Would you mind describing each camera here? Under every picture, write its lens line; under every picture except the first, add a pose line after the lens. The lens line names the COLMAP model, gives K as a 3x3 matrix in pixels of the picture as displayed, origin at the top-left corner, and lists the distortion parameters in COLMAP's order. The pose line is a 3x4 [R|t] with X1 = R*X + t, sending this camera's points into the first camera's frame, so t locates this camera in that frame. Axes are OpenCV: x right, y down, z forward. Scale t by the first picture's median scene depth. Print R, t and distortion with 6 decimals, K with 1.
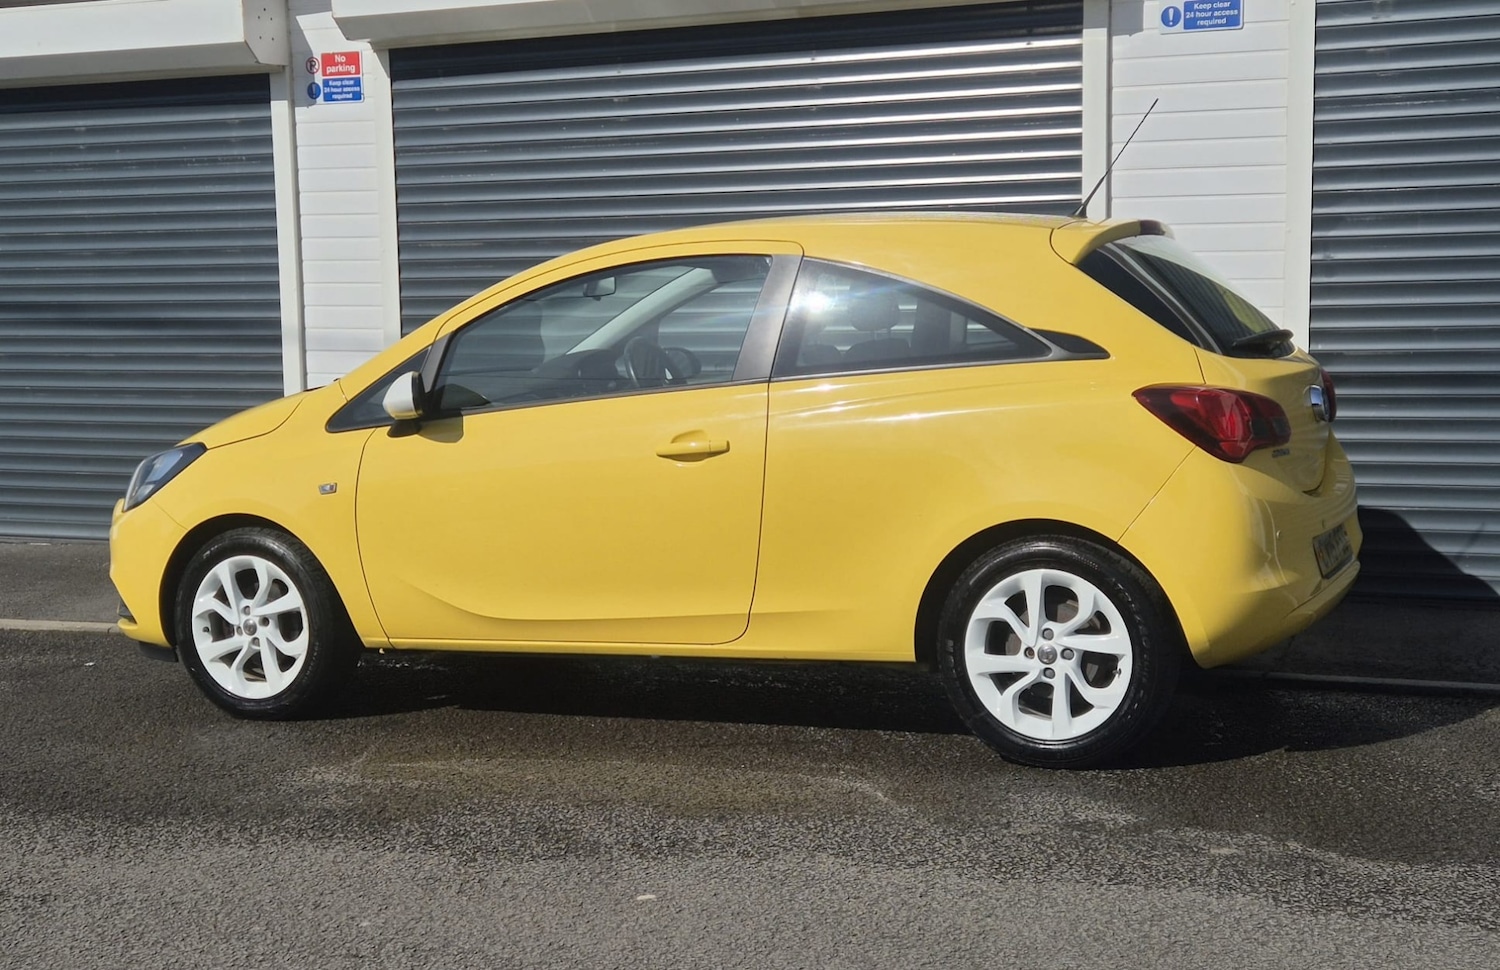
lens RADIAL K [[2074.9, 0, 744.7], [0, 2074.9, 484.4], [0, 0, 1]] dist [0.074021, 0.000000]
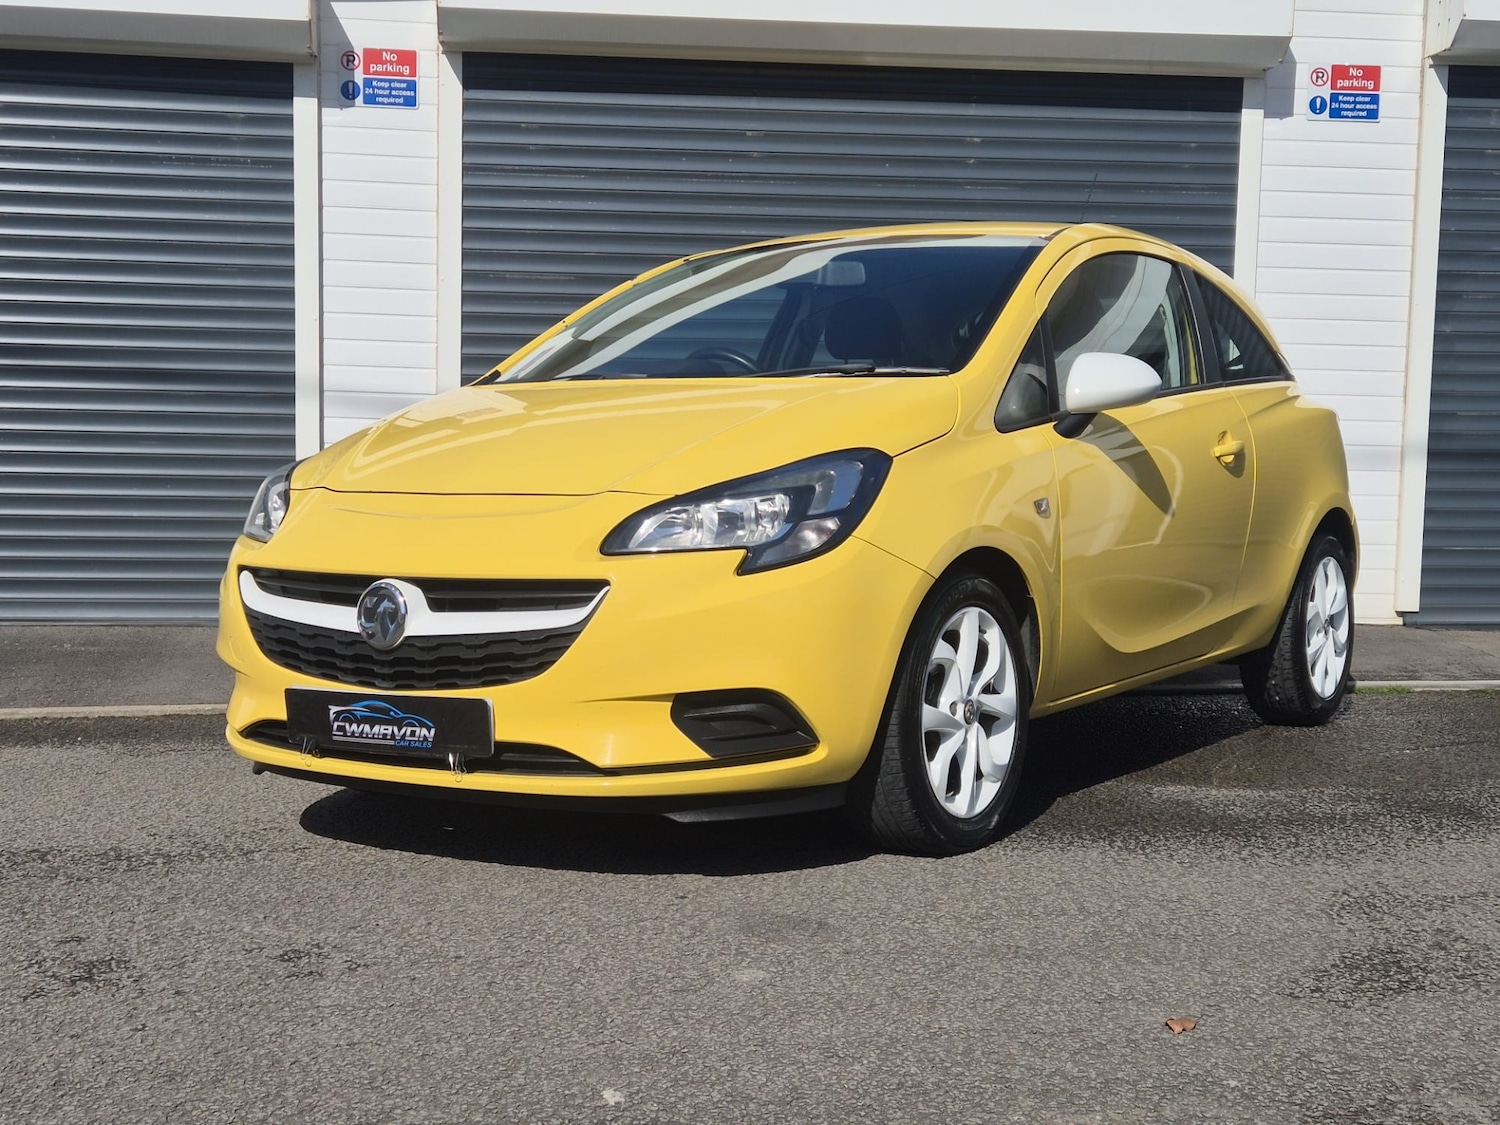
lens RADIAL K [[2002.3, 0, 713.5], [0, 2002.3, 603.7], [0, 0, 1]] dist [0.074494, 0.000000]
pose [[0.854537, -0.011008, 0.519274, -0.635271], [0.020344, 0.999718, -0.012286, 0.046622], [-0.518992, 0.021063, 0.854519, 0.260852]]
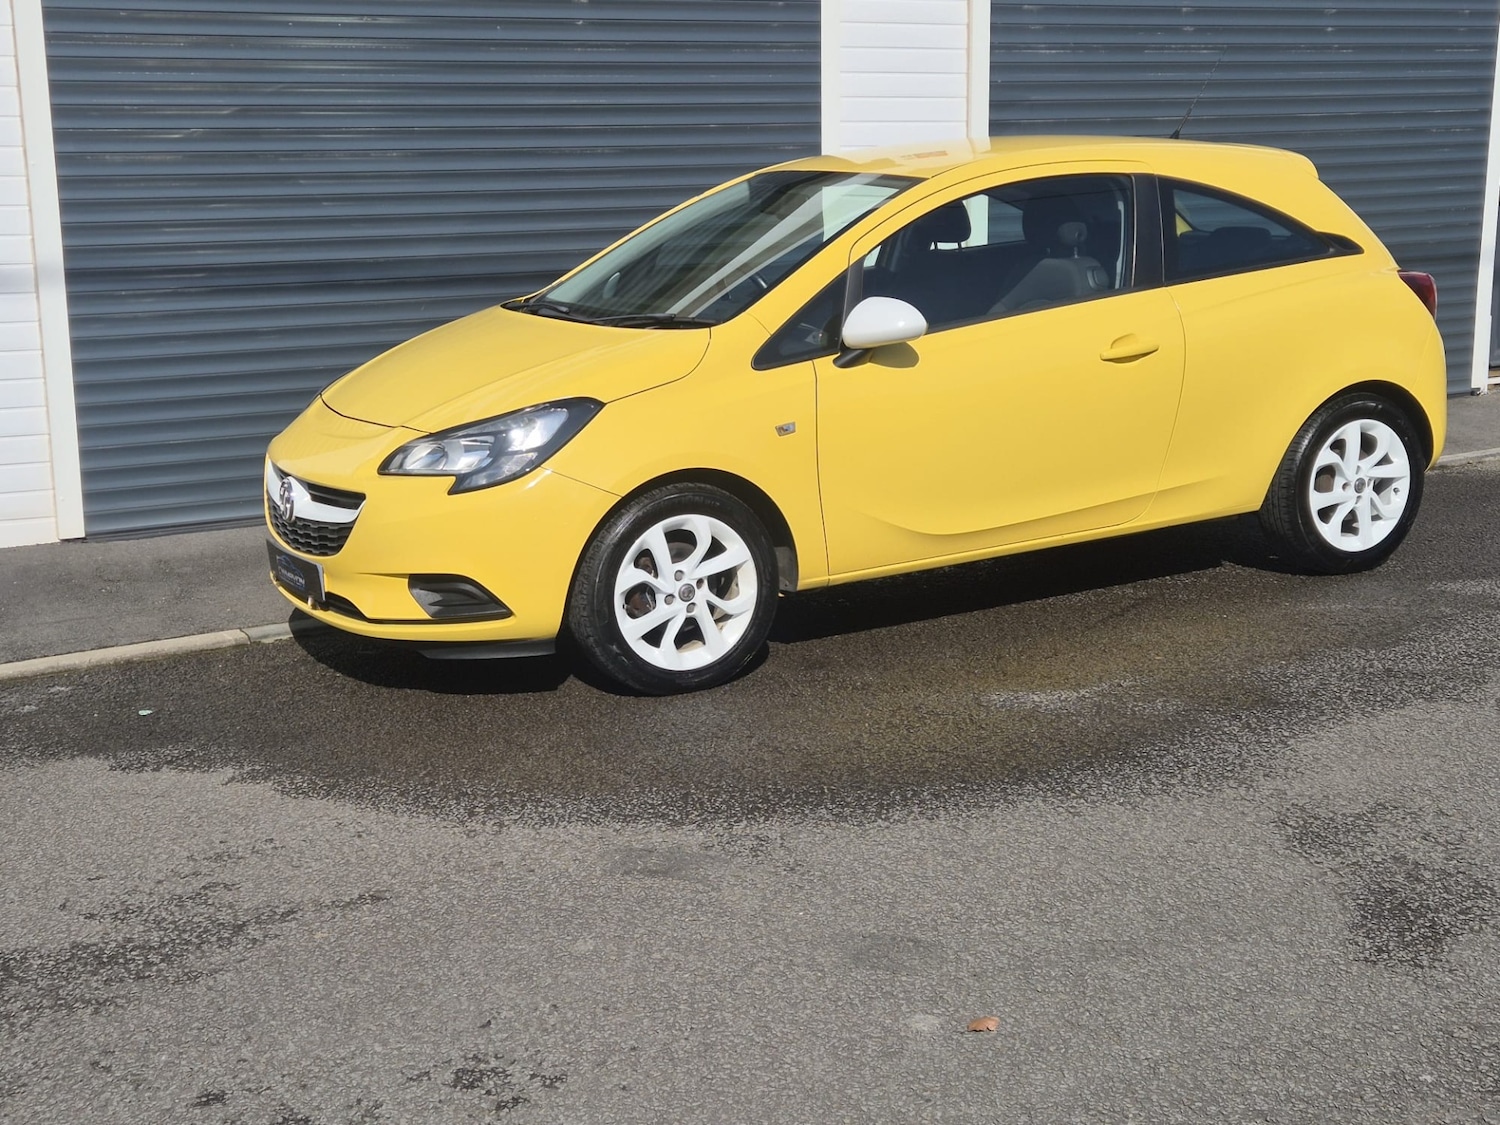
lens RADIAL K [[2002.3, 0, 725.7], [0, 2002.3, 554.3], [0, 0, 1]] dist [0.074494, 0.000000]
pose [[0.608694, -0.150468, 0.779007, -0.777527], [0.085081, 0.988569, 0.124466, -0.047495], [-0.788830, -0.009482, 0.614538, 0.386147]]
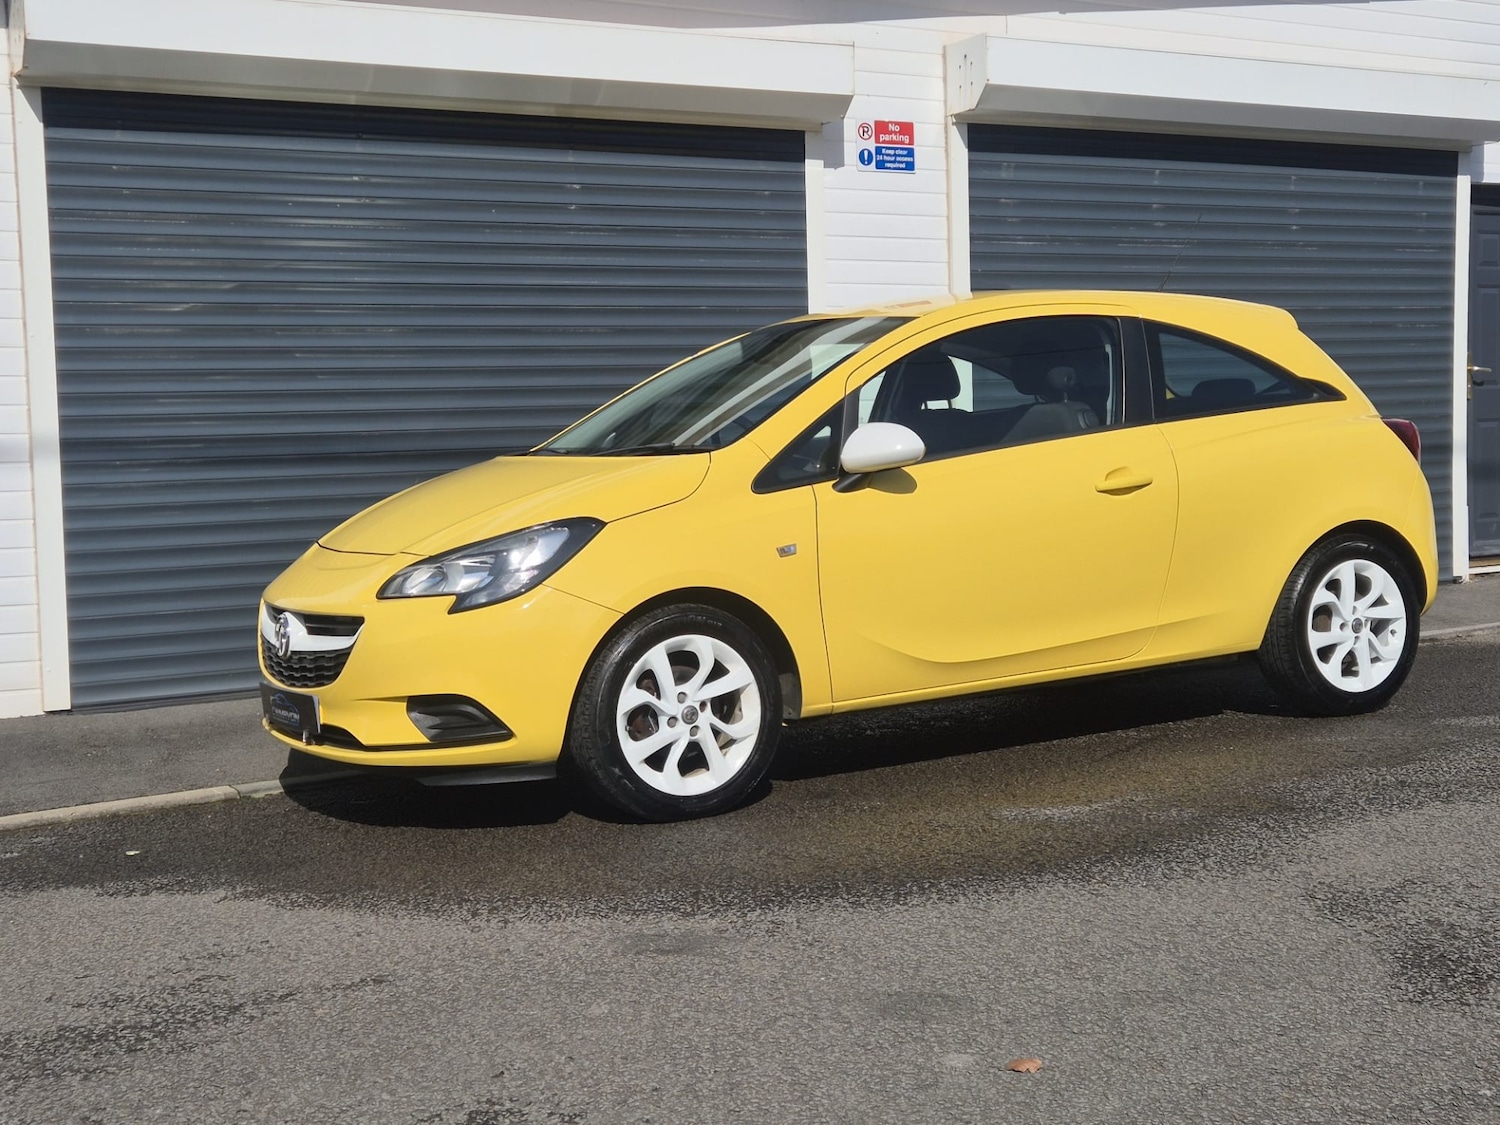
lens RADIAL K [[2002.3, 0, 746.0], [0, 2002.3, 554.1], [0, 0, 1]] dist [0.074494, 0.000000]
pose [[0.590457, -0.047546, 0.805667, -0.784905], [0.099816, 0.994901, -0.014439, 0.012436], [-0.800873, 0.088944, 0.592192, 0.398824]]
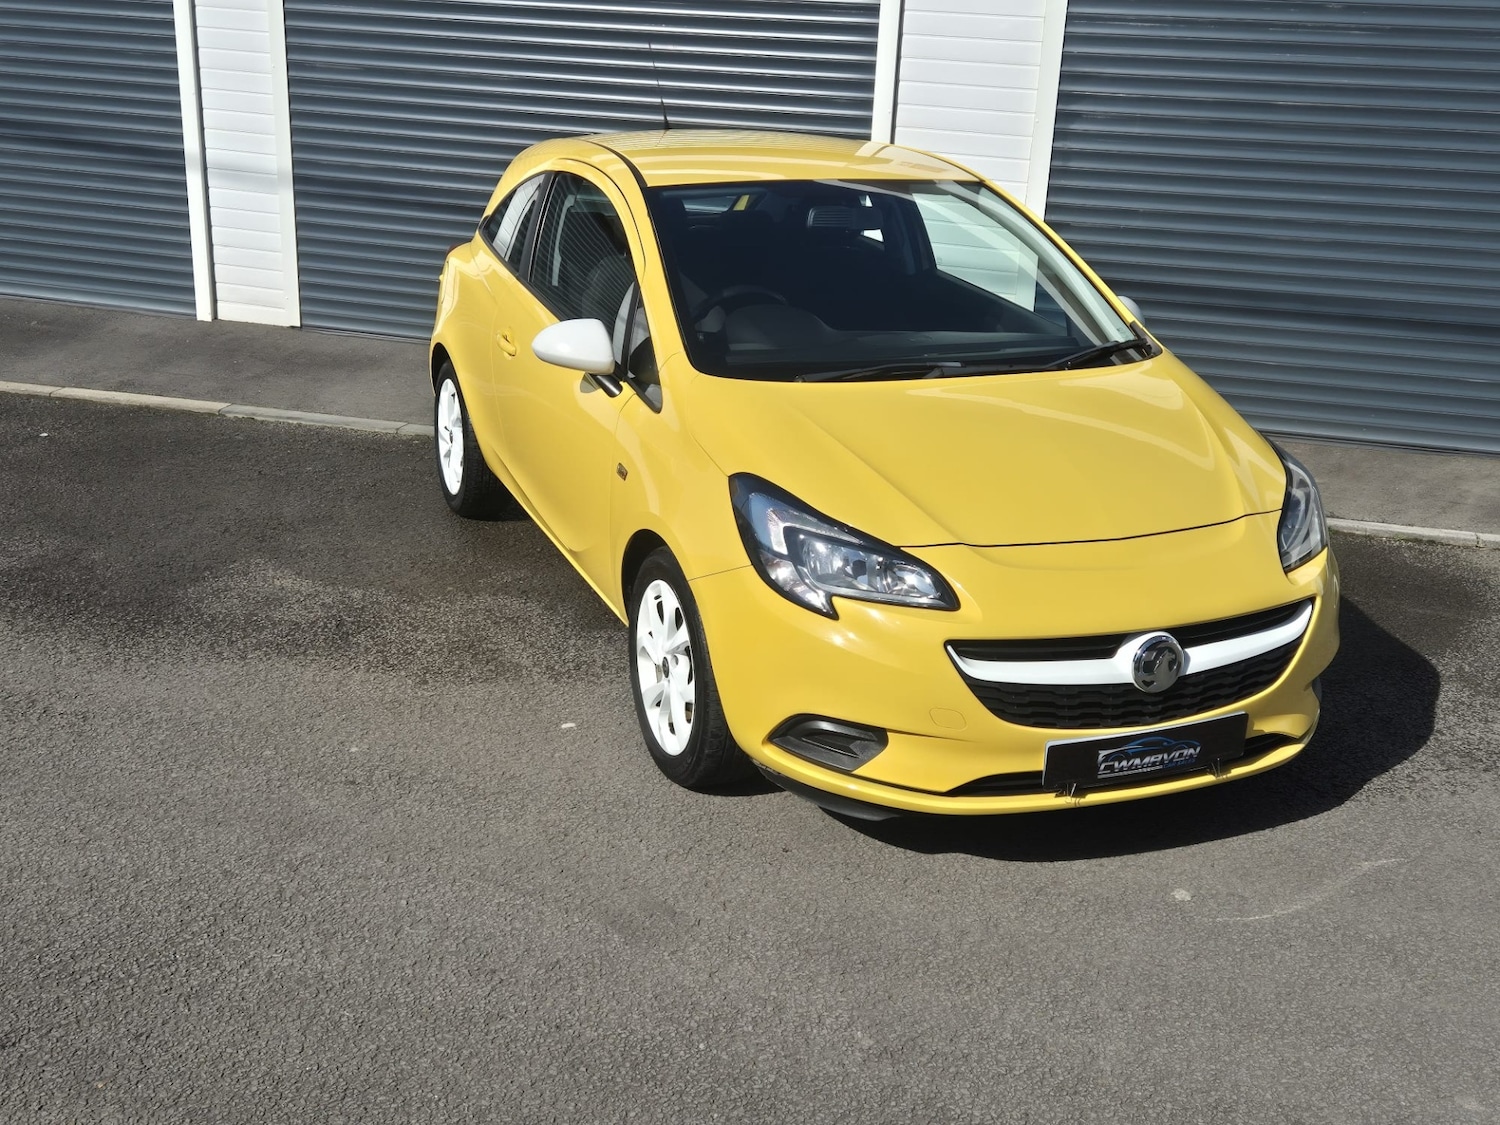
lens RADIAL K [[1676.2, 0, 751.6], [0, 1676.2, 556.4], [0, 0, 1]] dist [0.057495, 0.000000]
pose [[0.989822, 0.013787, 0.141644, -0.048500], [-0.045842, 0.973135, 0.225626, -0.087437], [-0.134728, -0.229823, 0.963862, -0.011224]]
